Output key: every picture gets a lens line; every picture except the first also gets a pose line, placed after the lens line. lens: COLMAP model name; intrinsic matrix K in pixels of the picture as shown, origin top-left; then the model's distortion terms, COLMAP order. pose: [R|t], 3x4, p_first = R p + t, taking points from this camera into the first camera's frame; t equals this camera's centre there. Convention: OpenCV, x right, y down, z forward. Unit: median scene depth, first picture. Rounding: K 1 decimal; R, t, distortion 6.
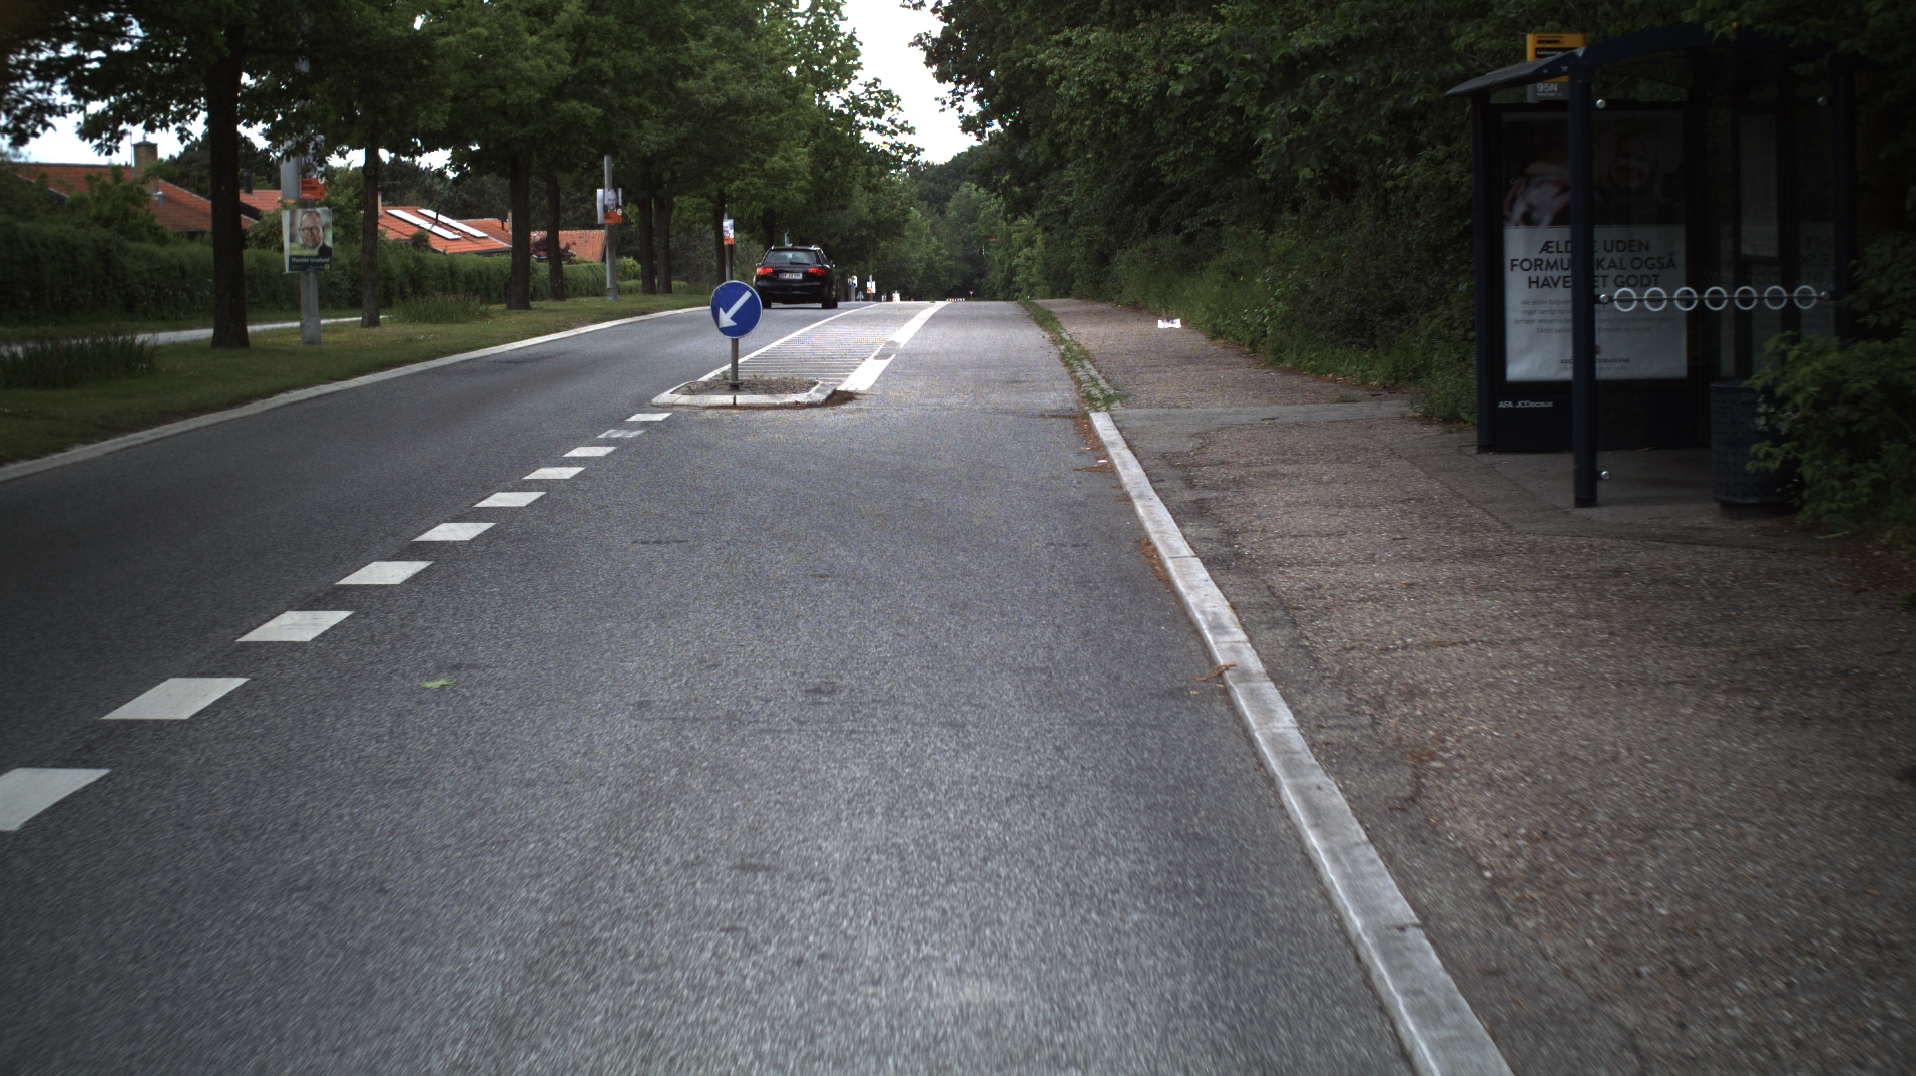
lens RADIAL K [[2735.2, 0, 958.0], [0, 2735.2, 538.0], [0, 0, 1]] dist [-0.262454, 0.396959]
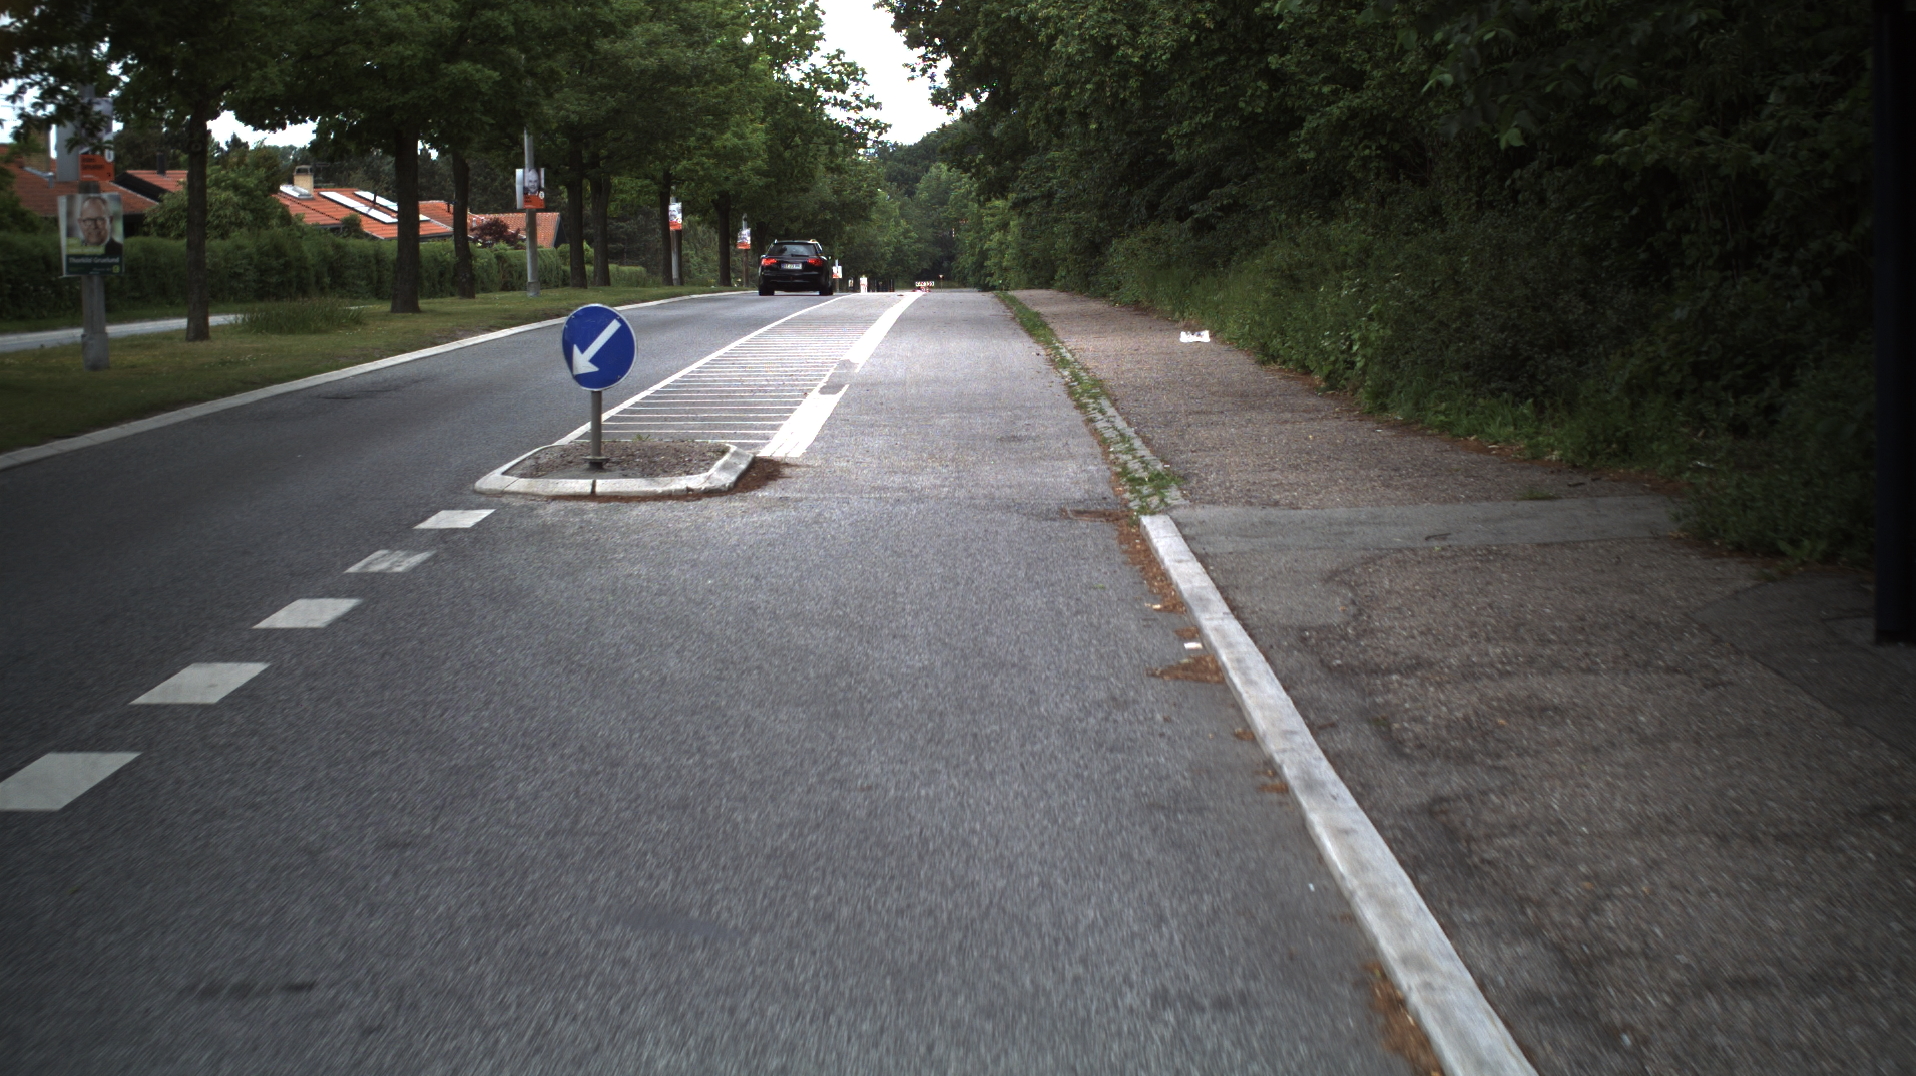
lens RADIAL K [[2735.2, 0, 958.0], [0, 2735.2, 538.0], [0, 0, 1]] dist [-0.262454, 0.396959]
pose [[0.999936, -0.000190, 0.011305, -0.000770], [0.000113, 0.999977, 0.006810, -0.022831], [-0.011306, -0.006808, 0.999913, 0.183444]]
